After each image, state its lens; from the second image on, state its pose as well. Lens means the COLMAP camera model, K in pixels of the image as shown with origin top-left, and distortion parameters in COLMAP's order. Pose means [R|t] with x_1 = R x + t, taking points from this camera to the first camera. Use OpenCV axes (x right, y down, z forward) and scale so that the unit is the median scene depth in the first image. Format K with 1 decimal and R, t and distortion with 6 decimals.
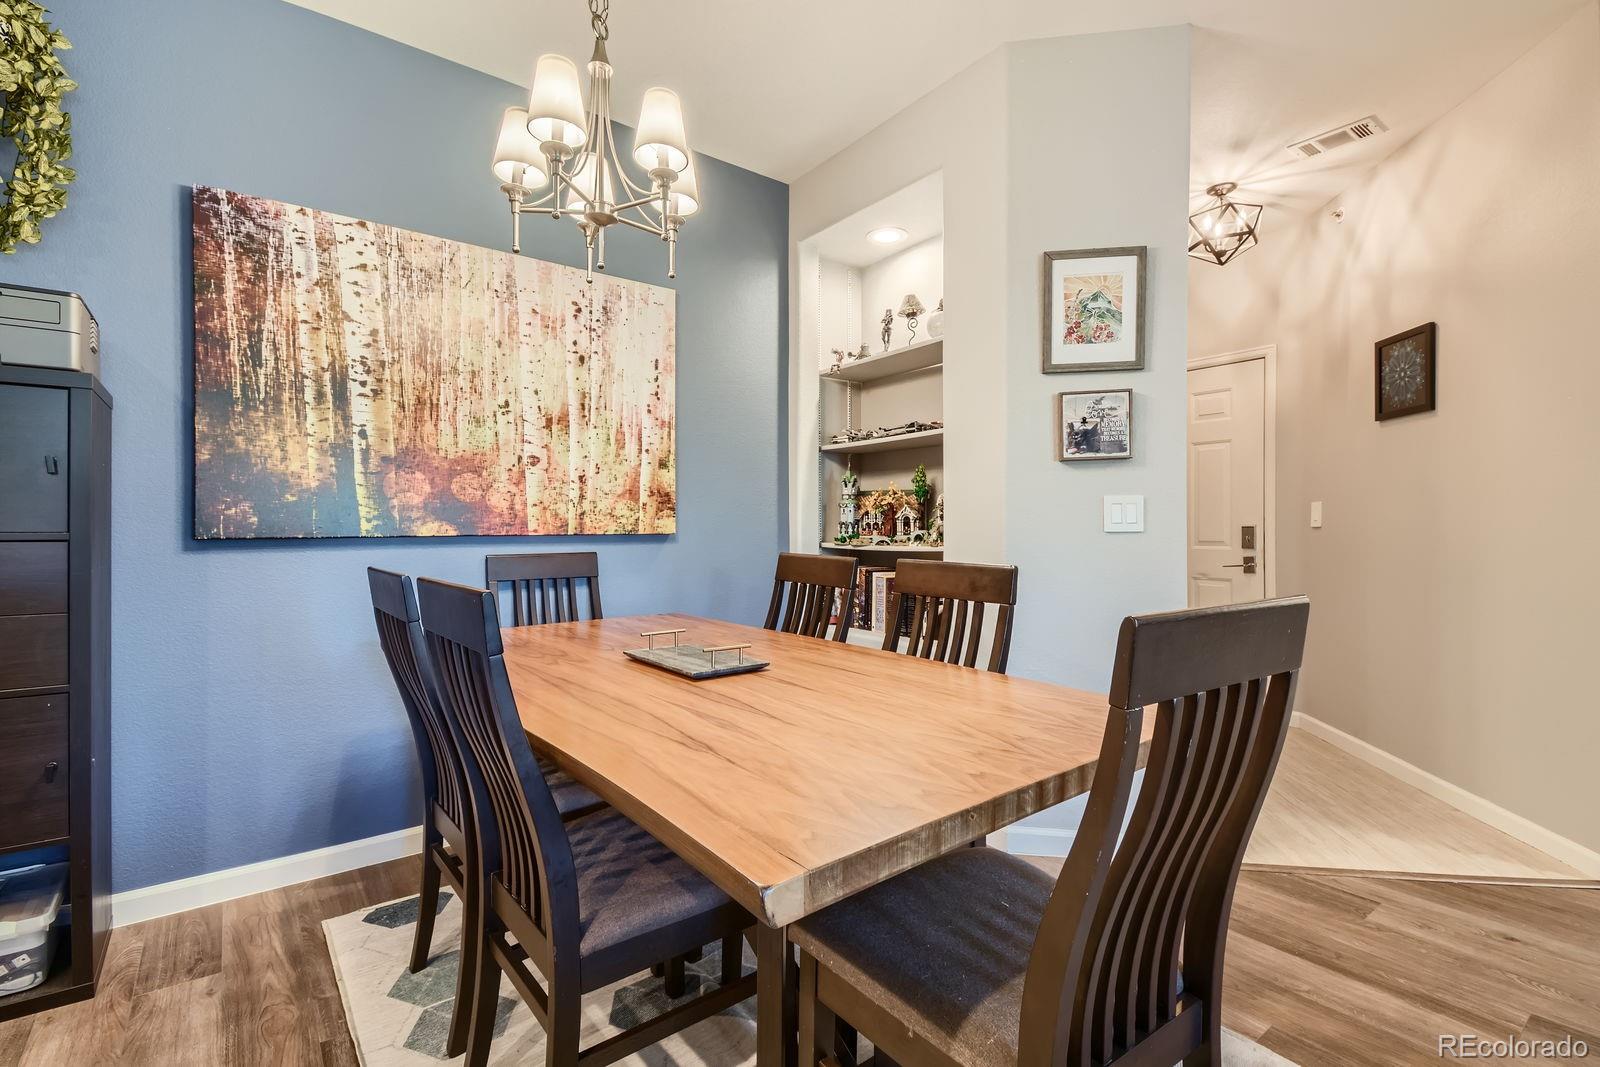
lens RADIAL K [[729.9, 0, 805.1], [0, 729.9, 530.3], [0, 0, 1]] dist [0.067198, -0.035328]
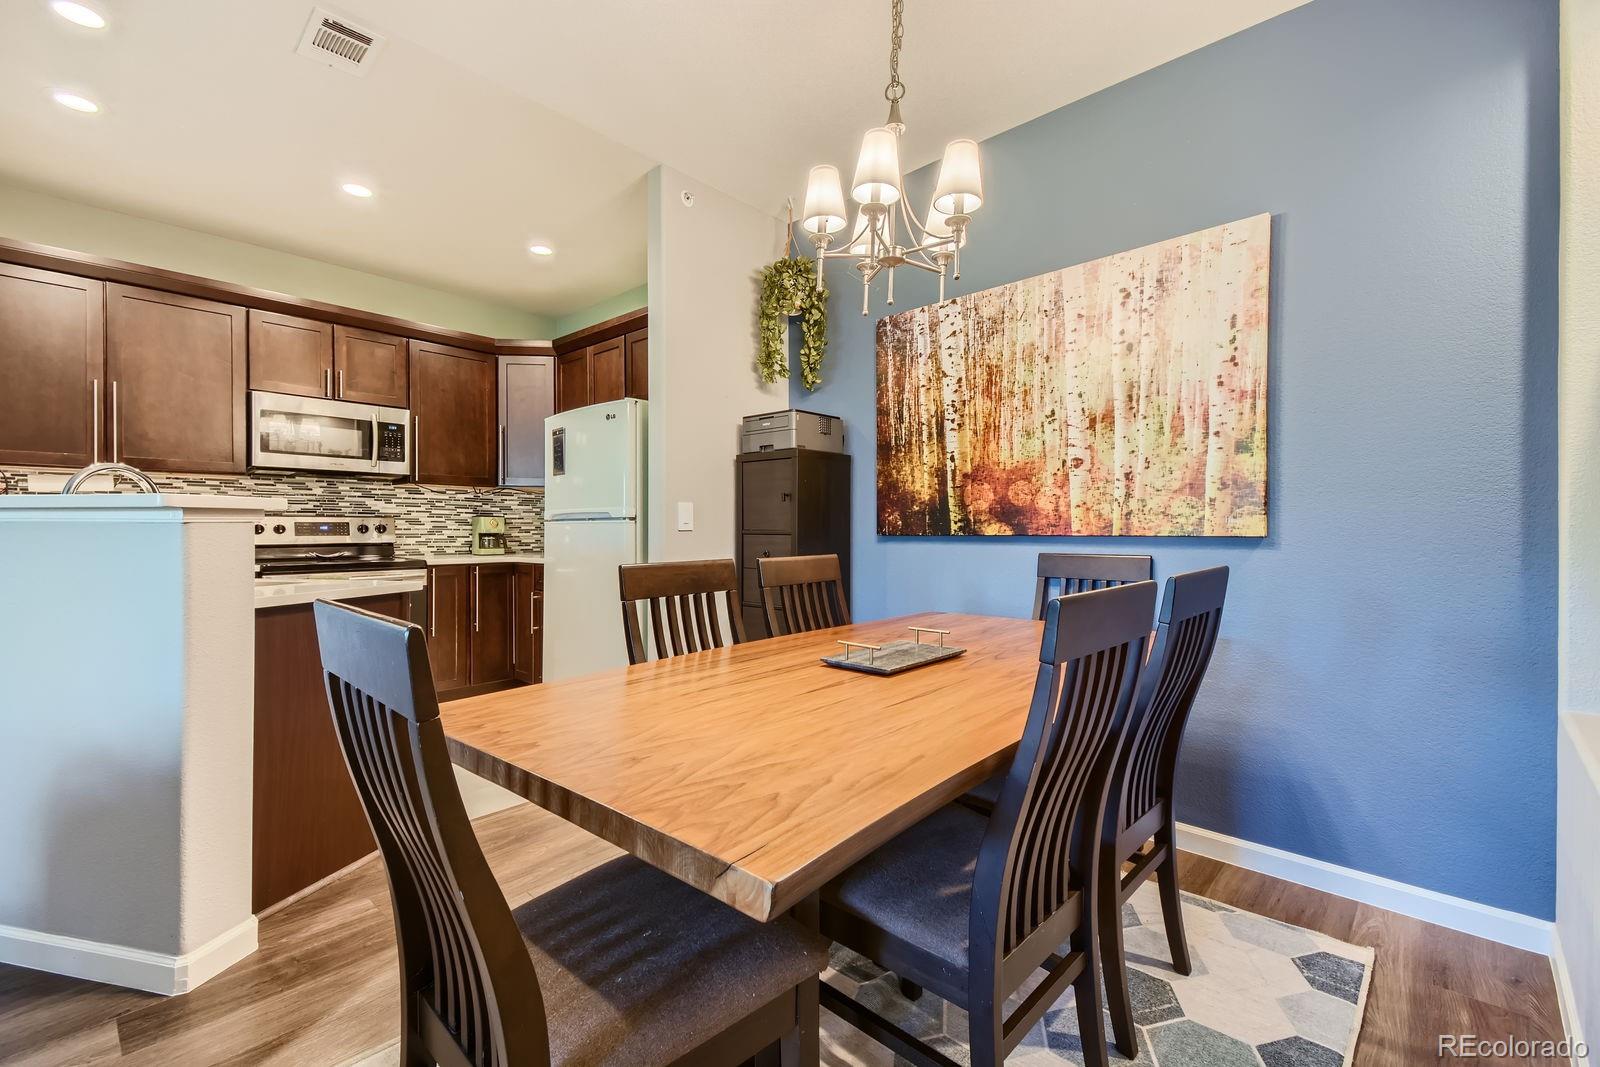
lens RADIAL K [[690.9, 0, 802.0], [0, 690.9, 526.1], [0, 0, 1]] dist [0.078382, -0.034970]
pose [[0.164653, -0.000430, -0.986351, 0.555642], [-0.003234, 0.999994, -0.000976, -0.004831], [0.986346, 0.003351, 0.164651, 0.491628]]
